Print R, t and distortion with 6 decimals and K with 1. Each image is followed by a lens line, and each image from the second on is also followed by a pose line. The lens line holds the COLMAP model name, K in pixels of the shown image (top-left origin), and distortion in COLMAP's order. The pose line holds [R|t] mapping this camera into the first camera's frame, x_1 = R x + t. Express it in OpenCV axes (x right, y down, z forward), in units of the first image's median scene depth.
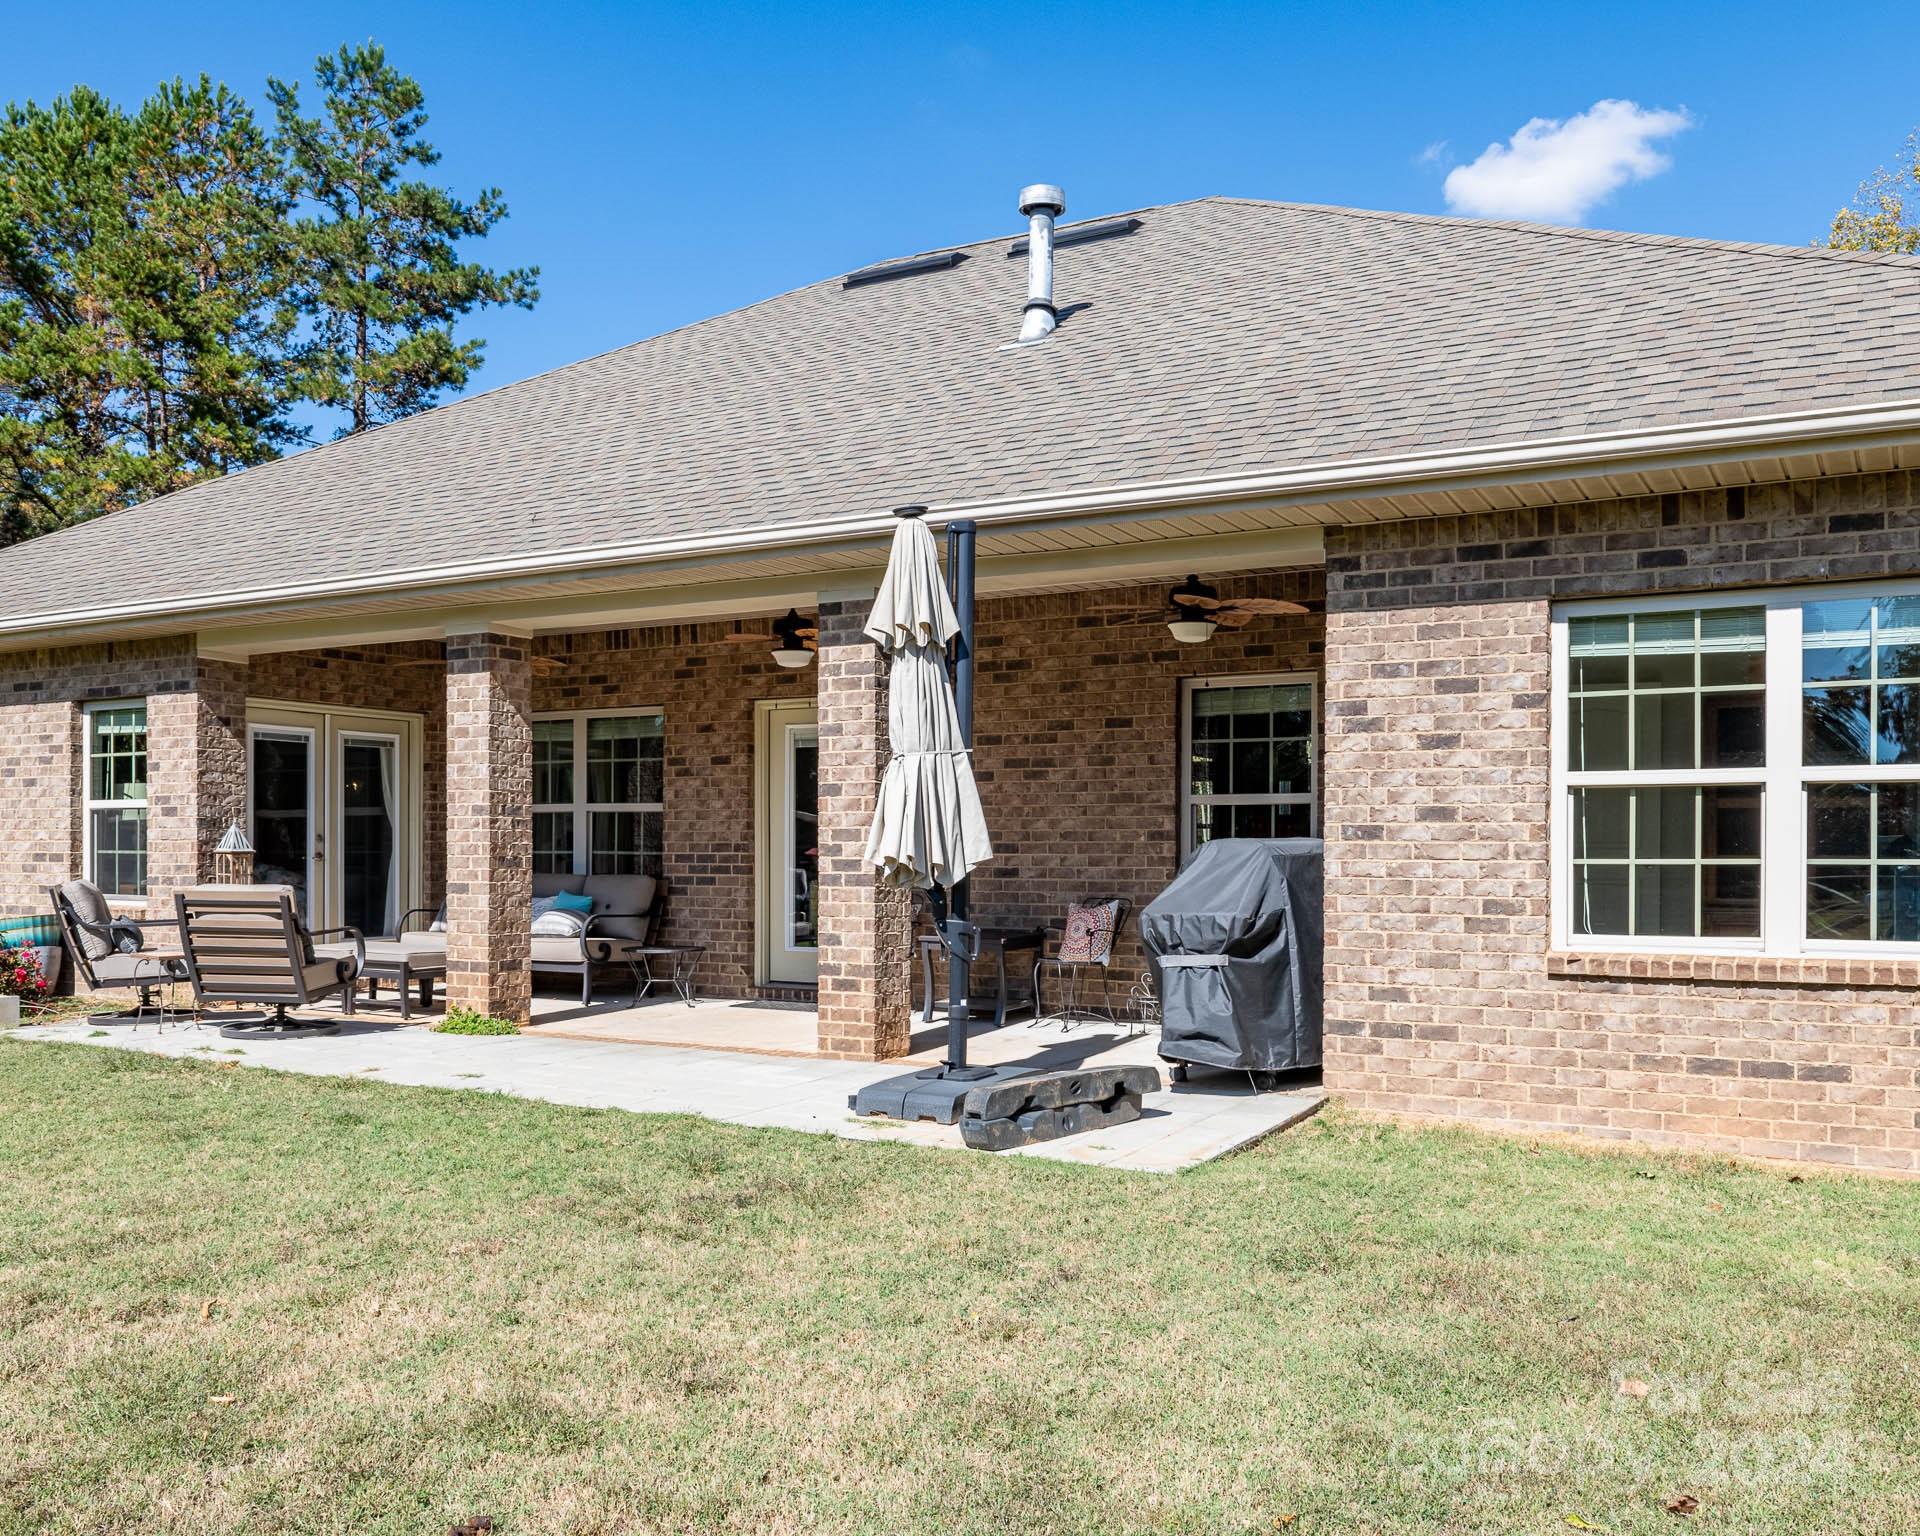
lens RADIAL K [[1640.3, 0, 960.0], [0, 1640.3, 768.0], [0, 0, 1]] dist [-0.013465, -0.008173]
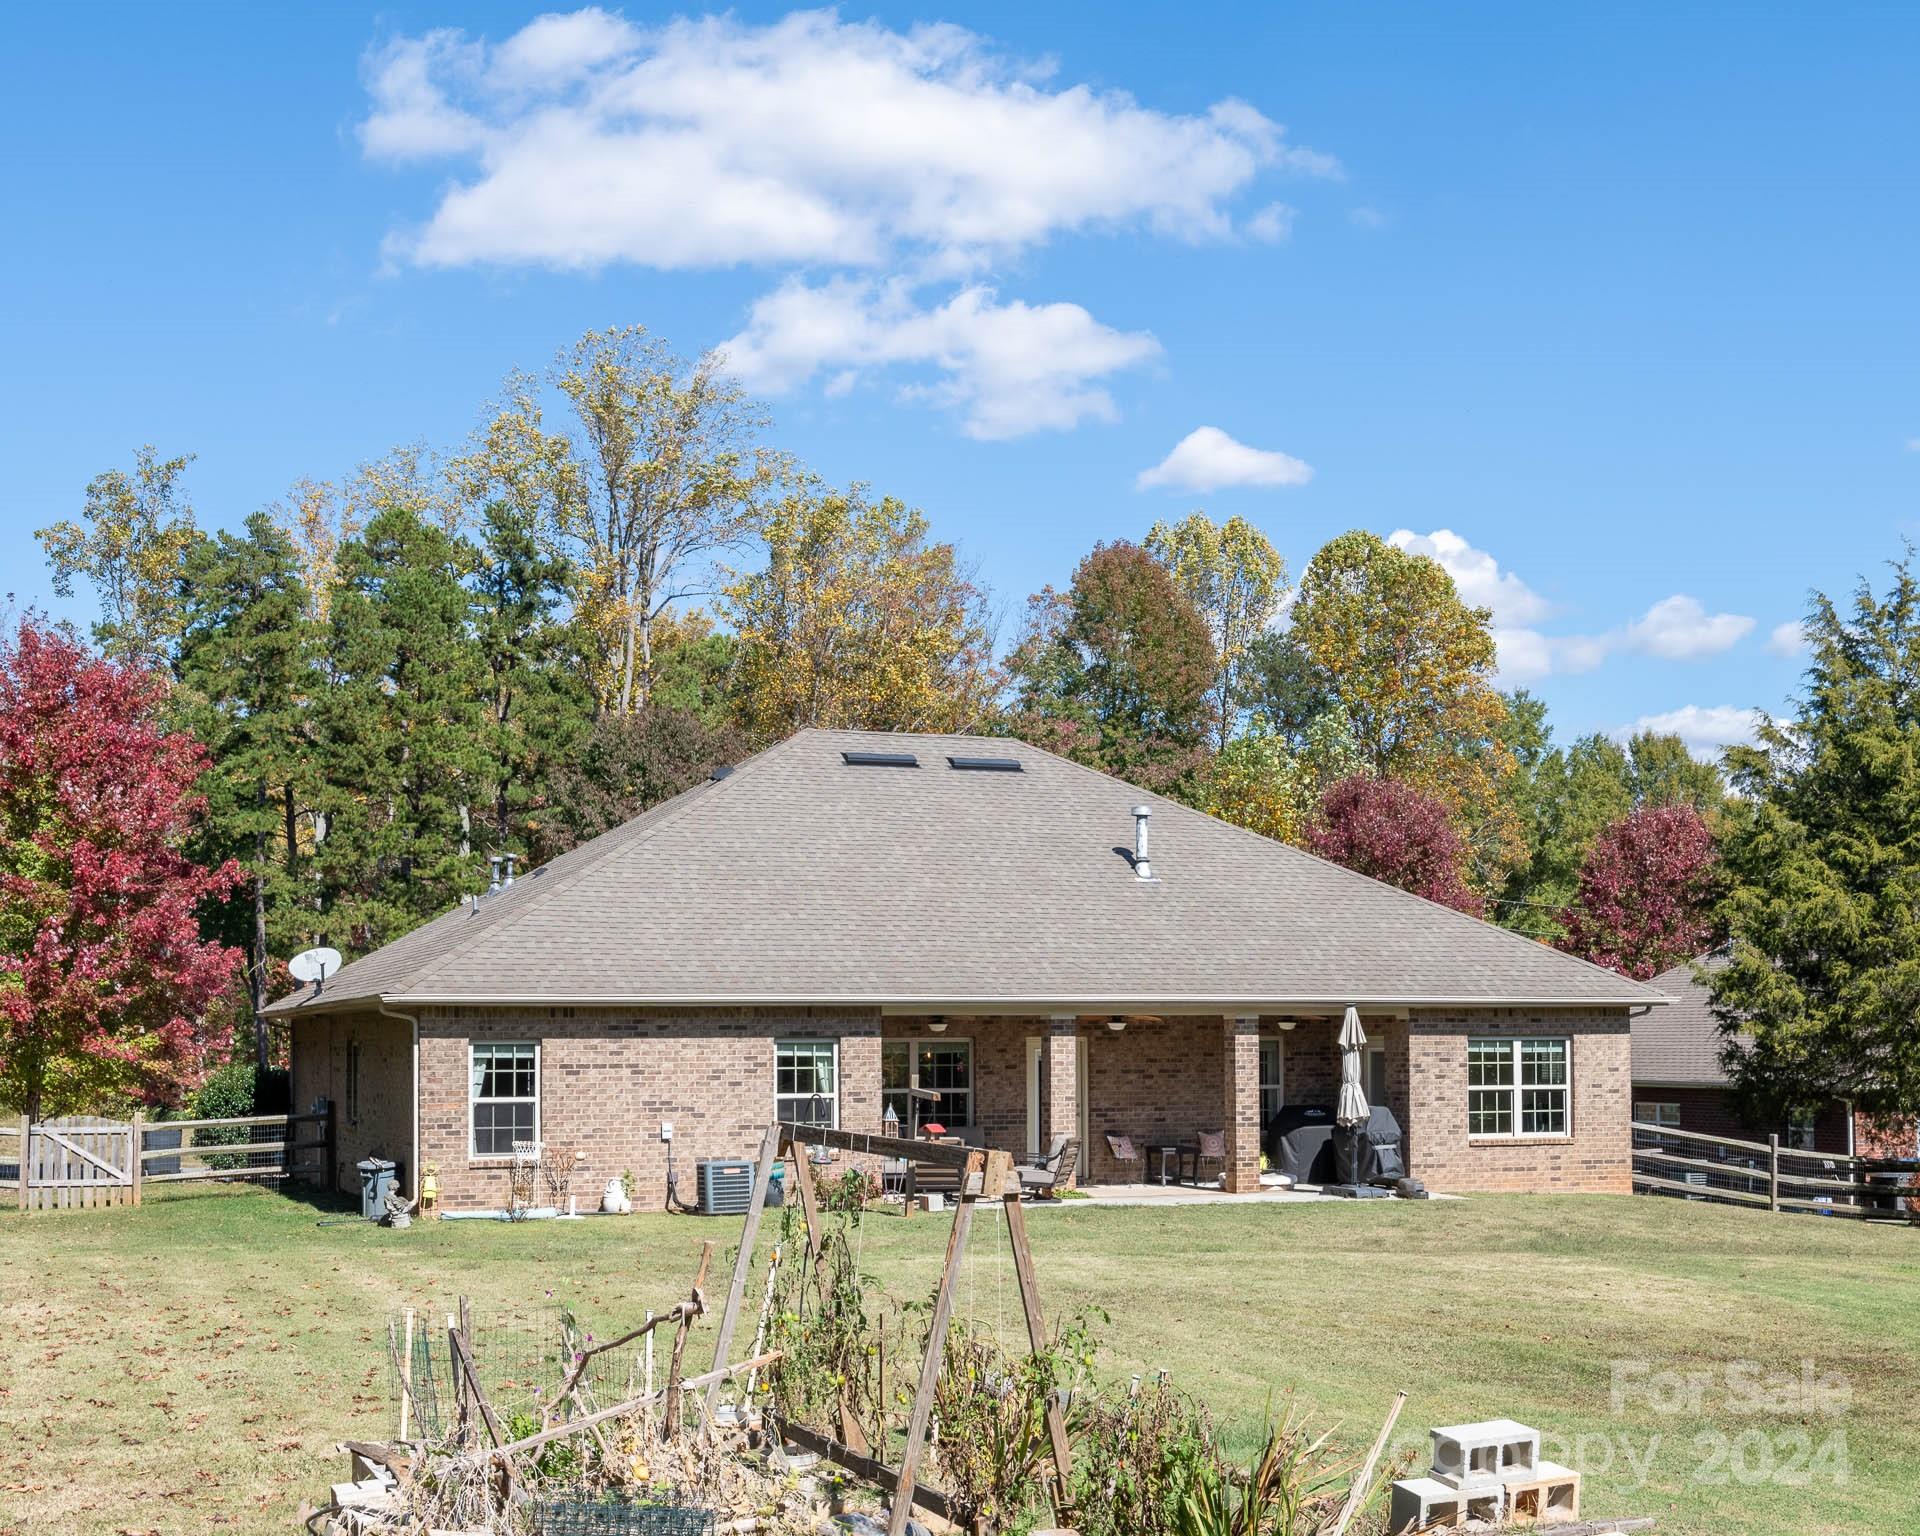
lens RADIAL K [[2063.6, 0, 960.0], [0, 2063.6, 768.0], [0, 0, 1]] dist [0.008181, 0.008594]
pose [[0.677350, 0.094782, 0.729530, -3.464217], [-0.028221, 0.994283, -0.102976, -0.178822], [-0.735120, 0.049163, 0.676152, -1.138857]]
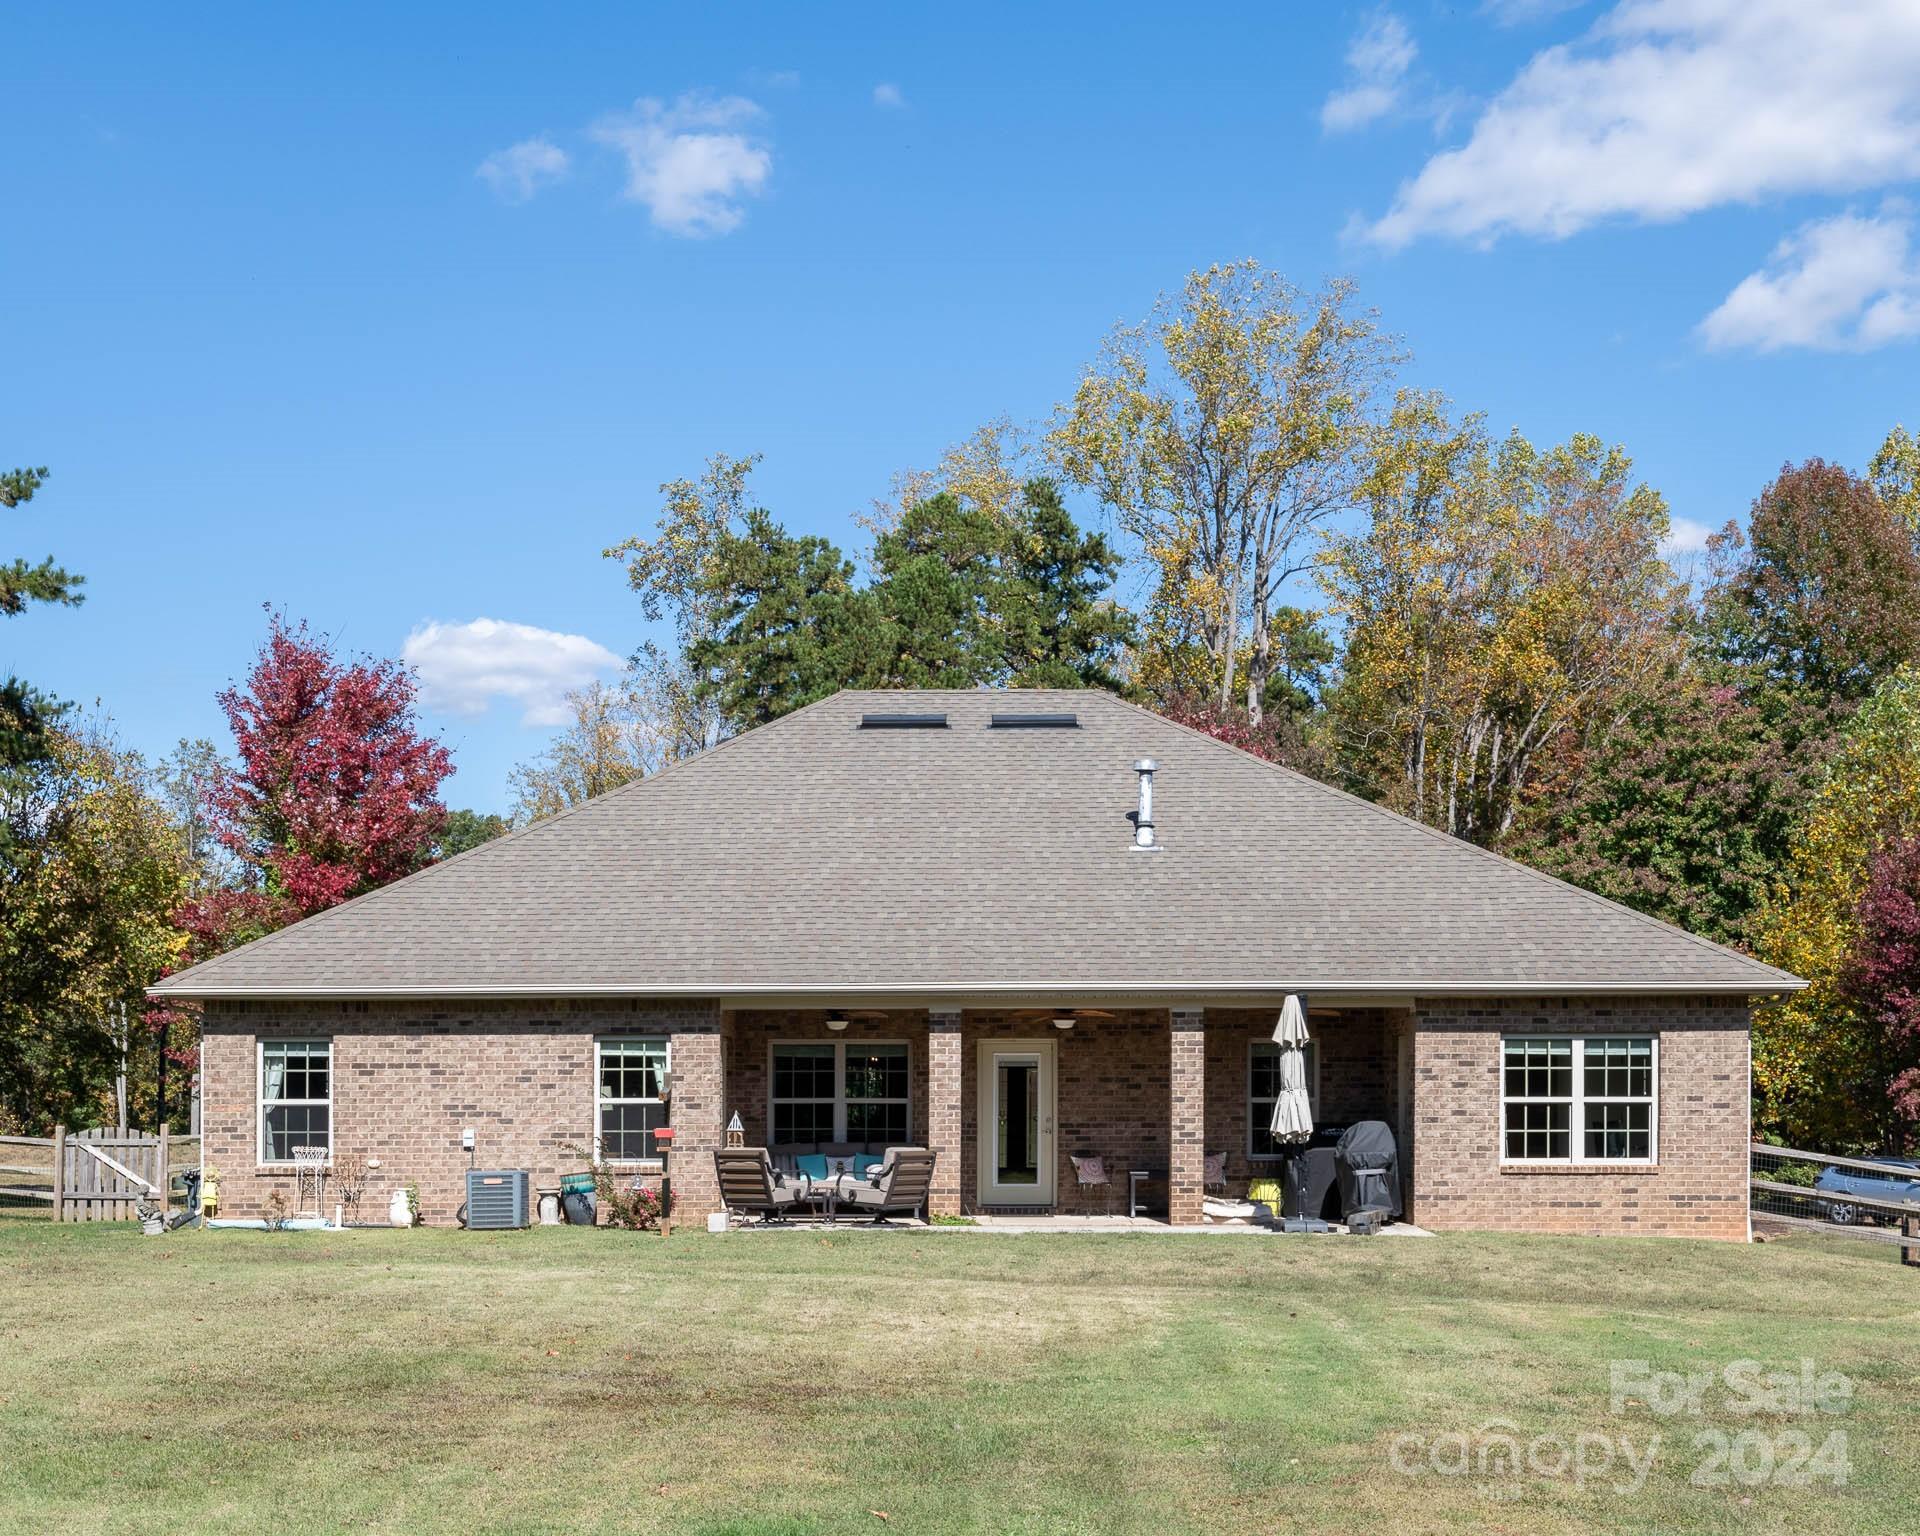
lens RADIAL K [[2364.9, 0, 967.8], [0, 2364.9, 885.1], [0, 0, 1]] dist [0.025539, 0.025133]
pose [[0.882908, 0.040673, 0.467781, -2.157836], [-0.019265, 0.998540, -0.050460, -0.127344], [-0.469151, 0.035540, 0.882403, -1.951025]]
